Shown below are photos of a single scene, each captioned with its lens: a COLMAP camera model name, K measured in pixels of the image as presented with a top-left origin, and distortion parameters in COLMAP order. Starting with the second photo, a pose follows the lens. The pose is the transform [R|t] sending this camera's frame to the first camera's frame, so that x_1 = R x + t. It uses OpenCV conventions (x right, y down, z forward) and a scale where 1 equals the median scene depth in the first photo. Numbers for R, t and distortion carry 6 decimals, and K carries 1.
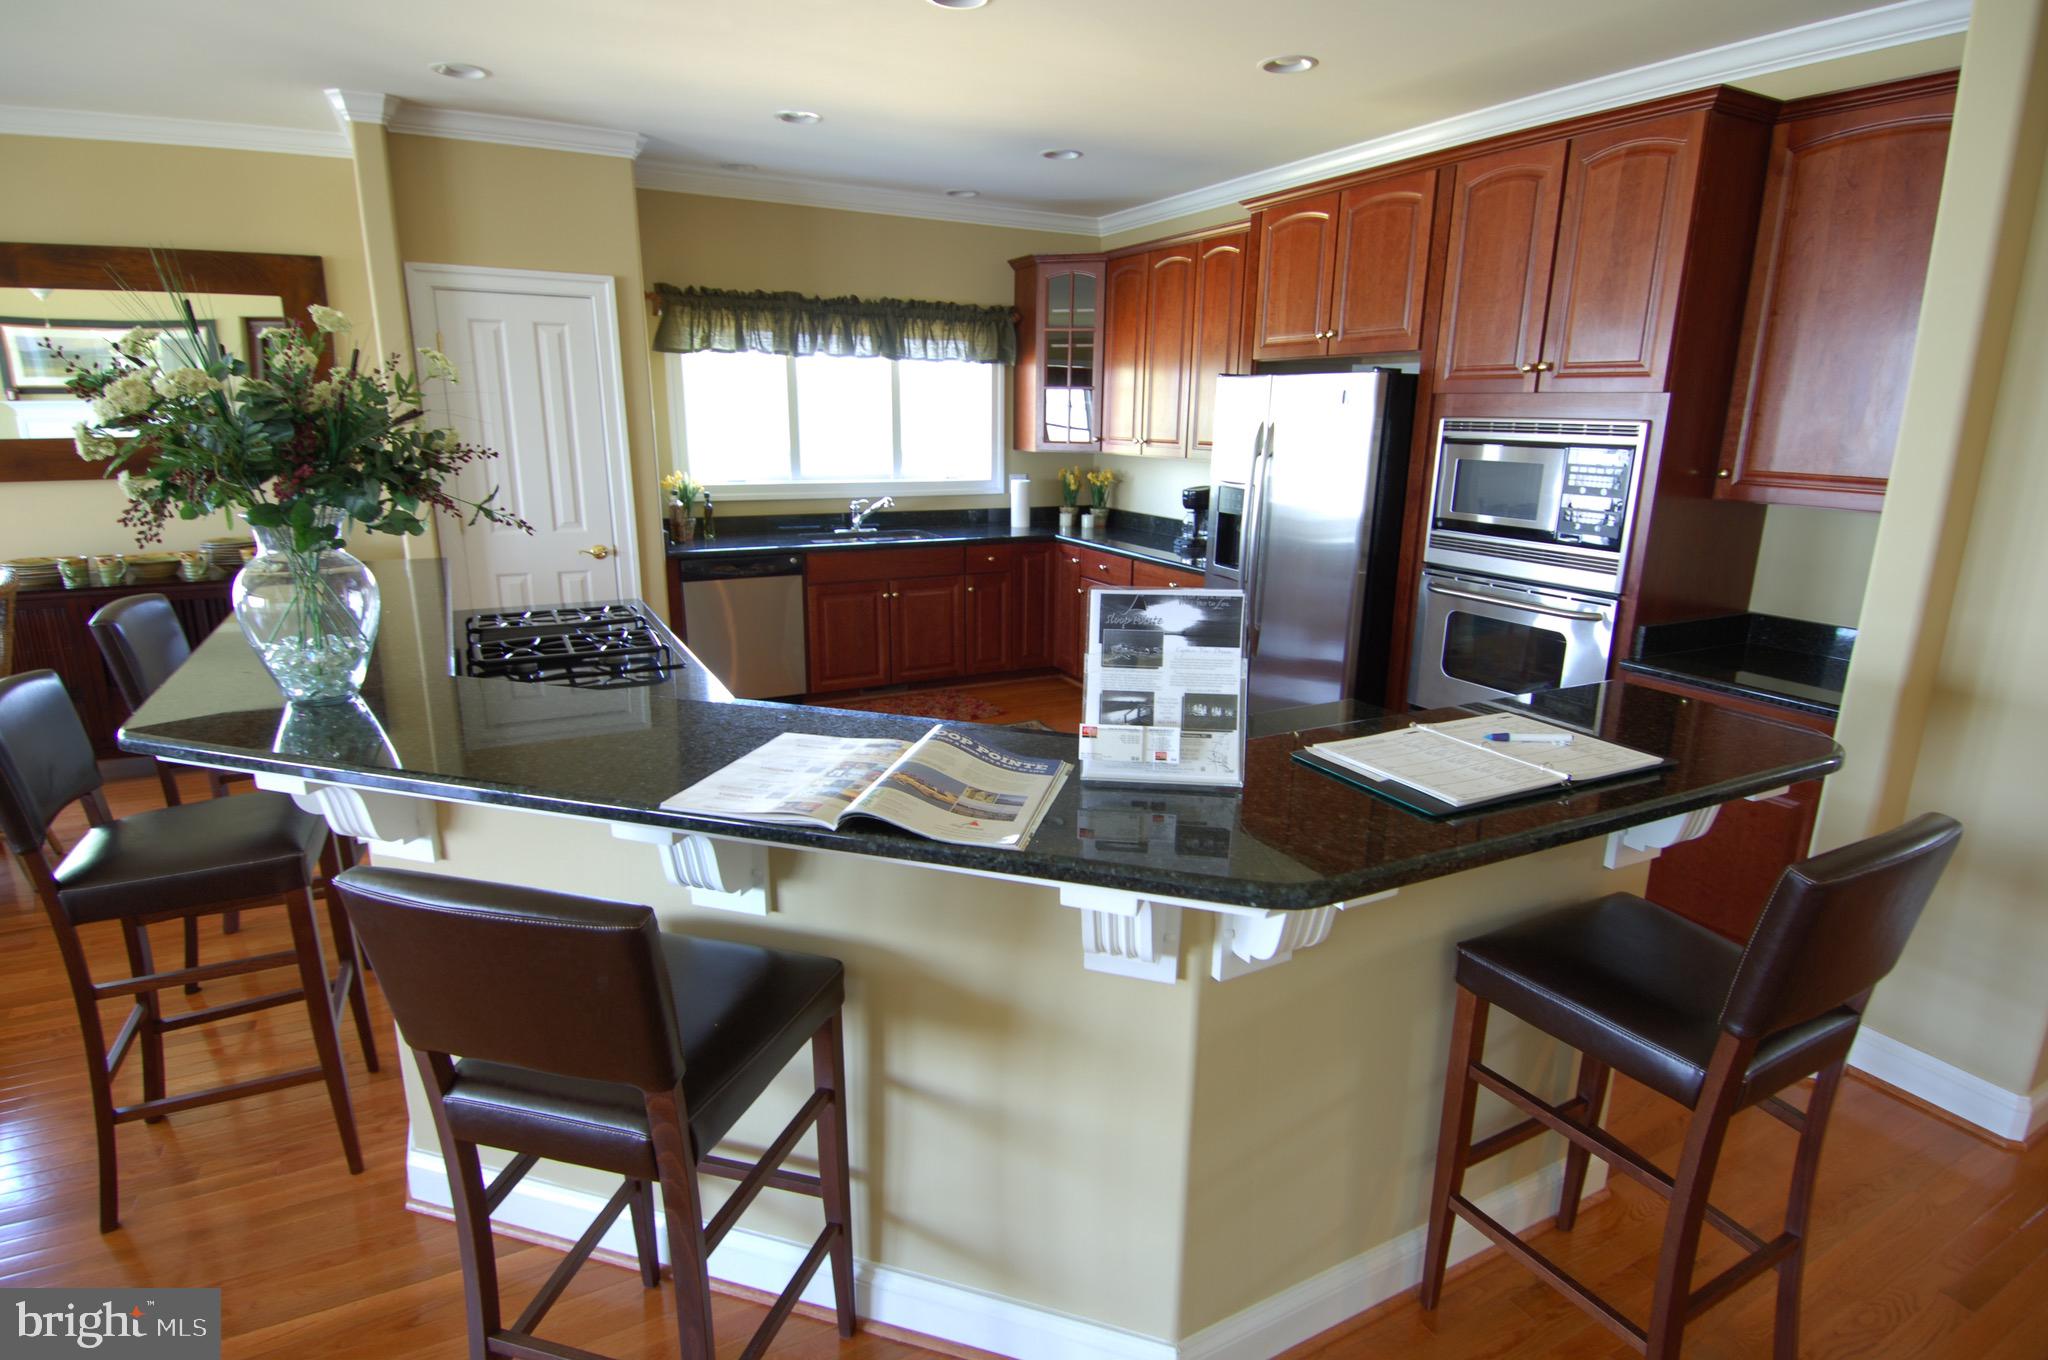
lens RADIAL K [[1065.8, 0, 1038.2], [0, 1065.8, 687.5], [0, 0, 1]] dist [0.054079, -0.049055]
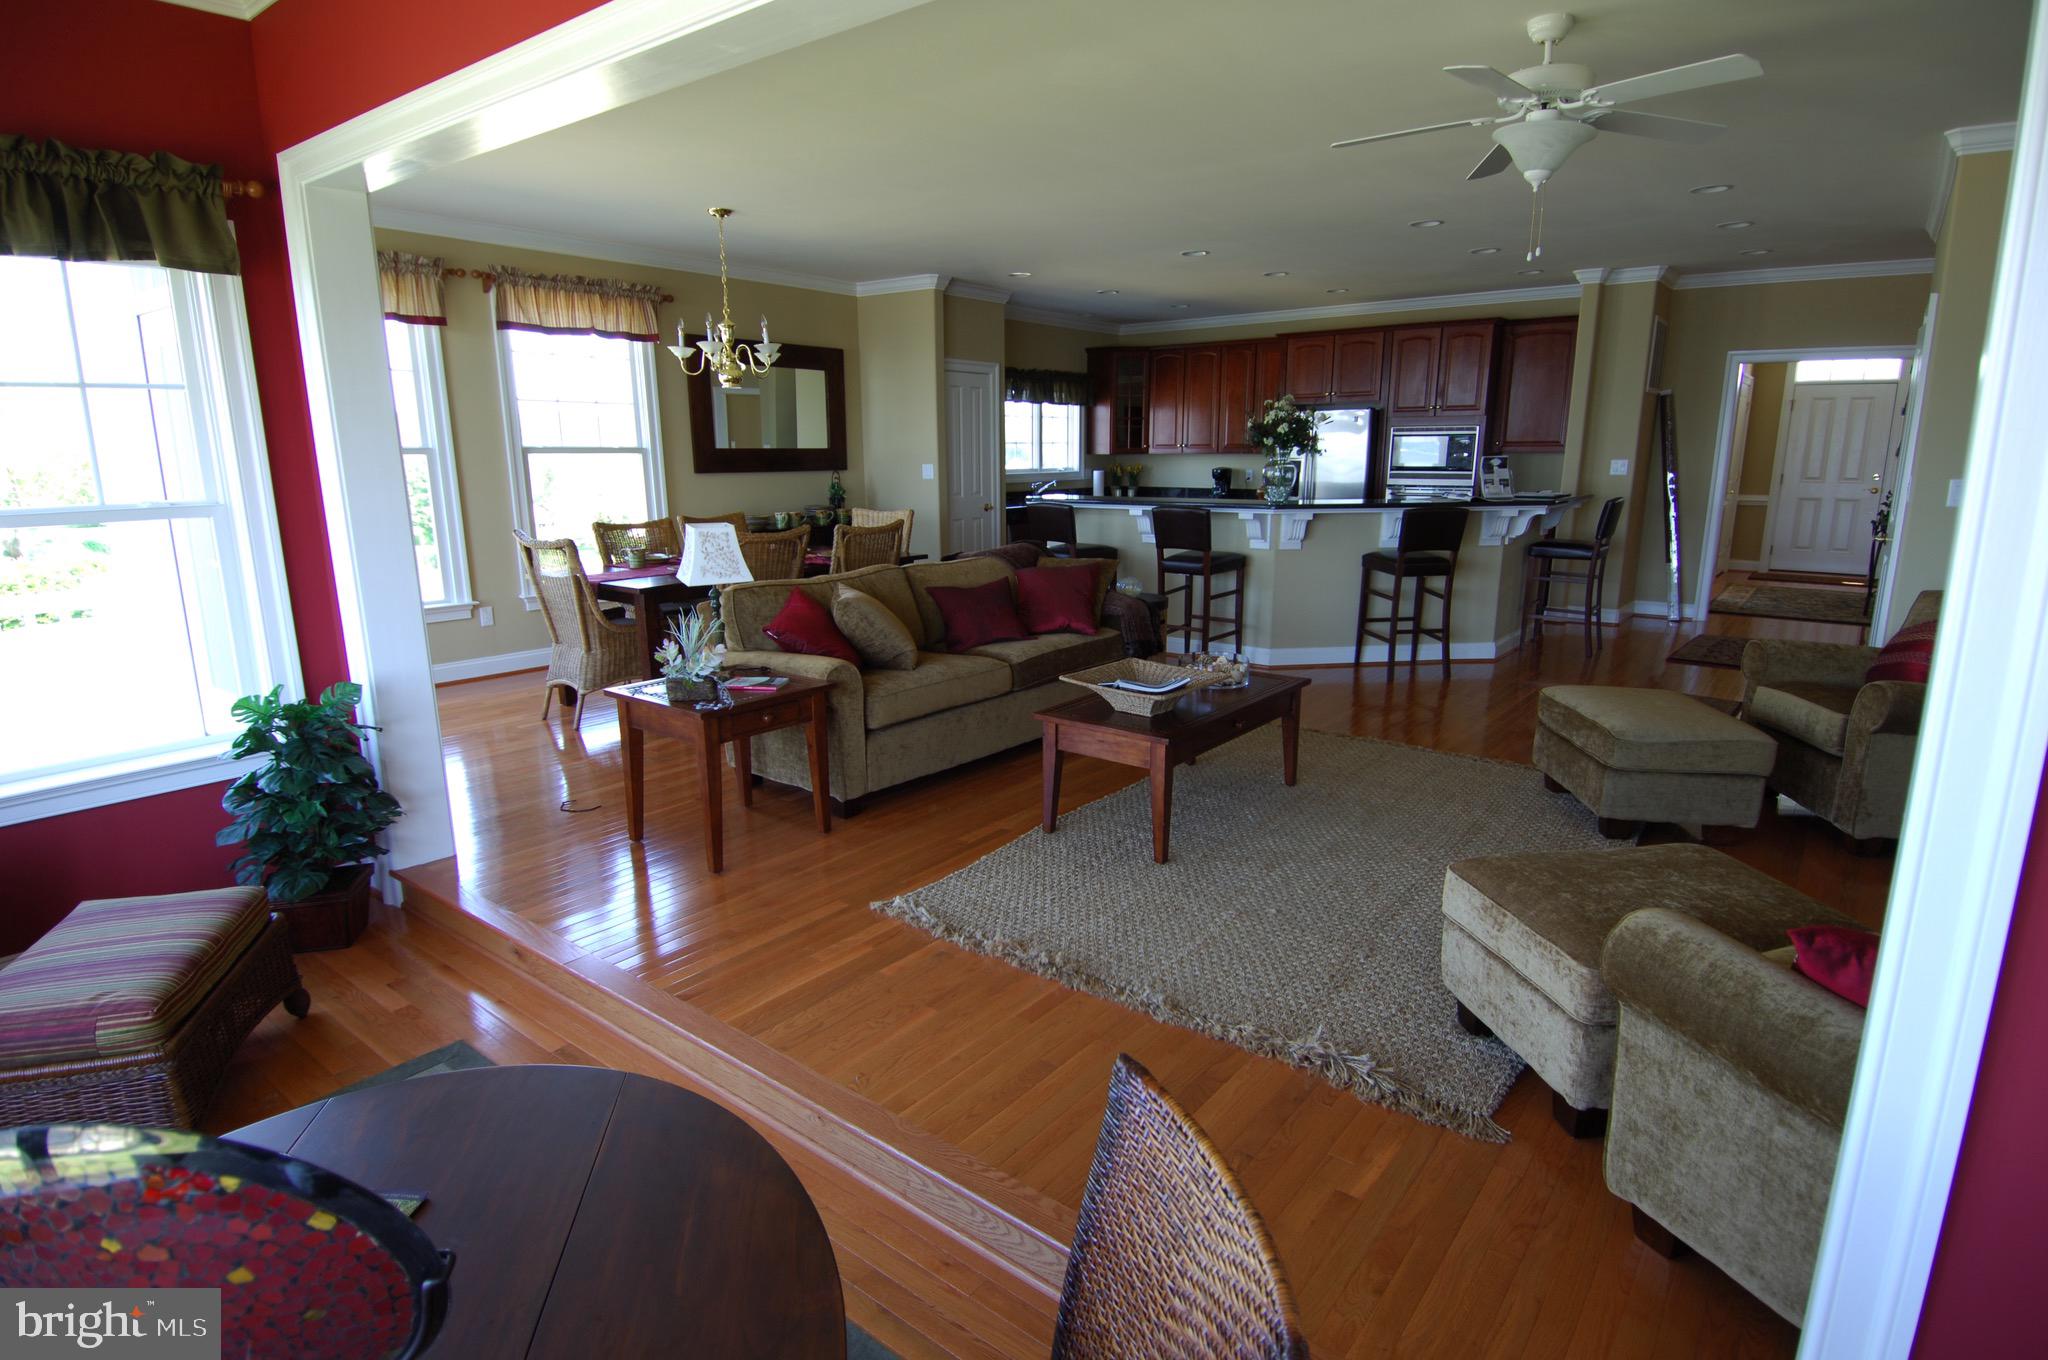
lens RADIAL K [[1065.8, 0, 1038.2], [0, 1065.8, 687.5], [0, 0, 1]] dist [0.054079, -0.049055]
pose [[0.914017, -0.104721, 0.391927, -1.118508], [0.117206, 0.993076, -0.007991, 0.219233], [-0.388376, 0.053240, 0.919962, -0.757140]]
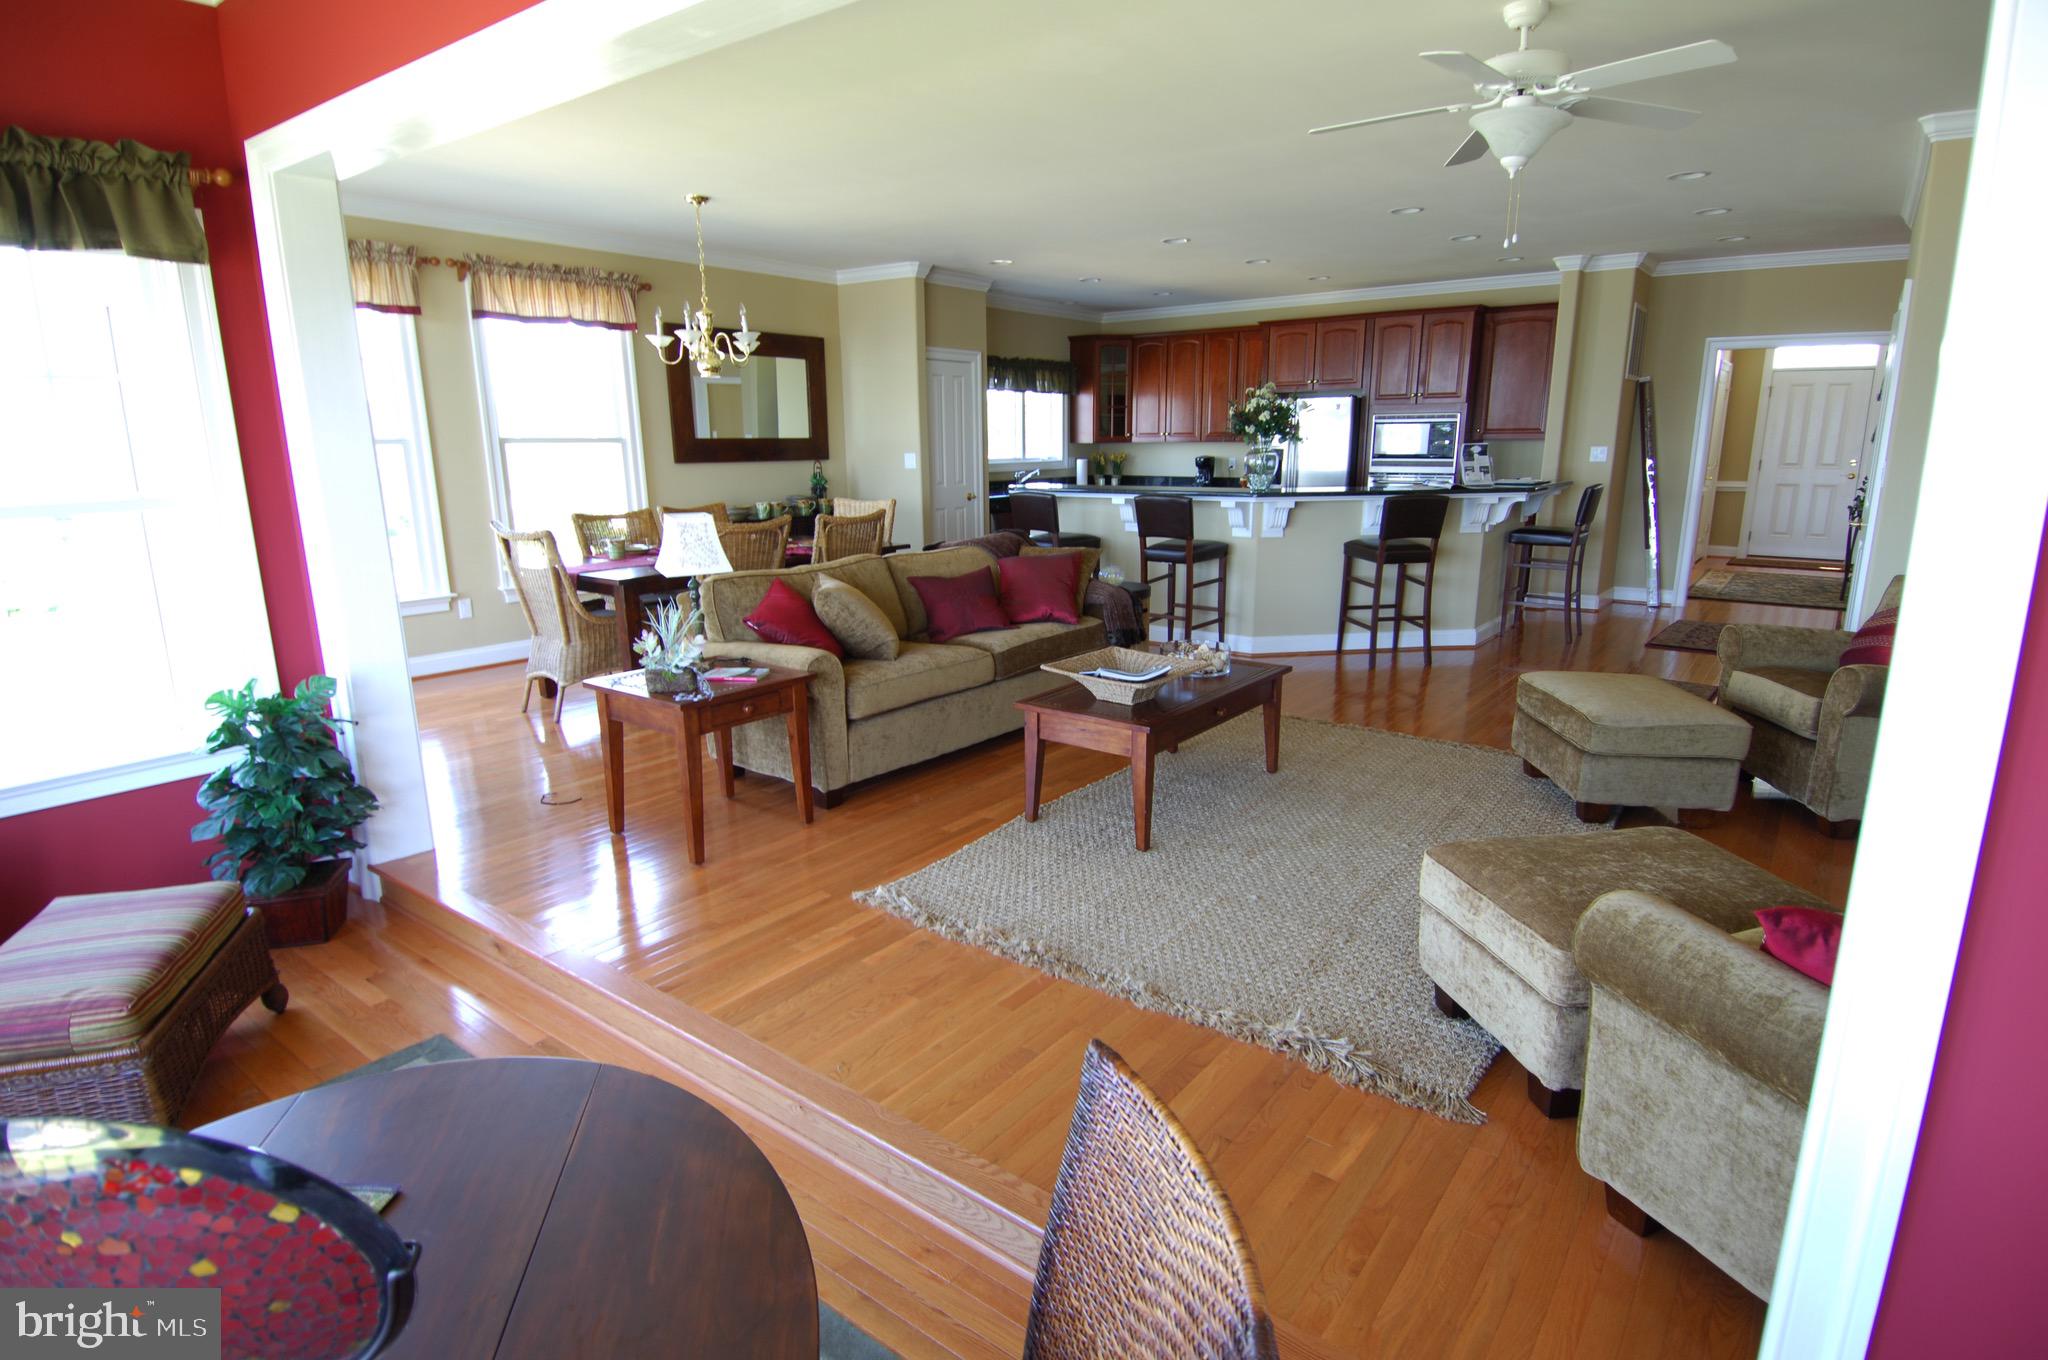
lens RADIAL K [[1065.8, 0, 1038.2], [0, 1065.8, 687.5], [0, 0, 1]] dist [0.054079, -0.049055]
pose [[0.908313, -0.114410, 0.402340, -1.114396], [0.123576, 0.992330, 0.003199, 0.220263], [-0.399620, 0.046814, 0.915485, -0.759301]]
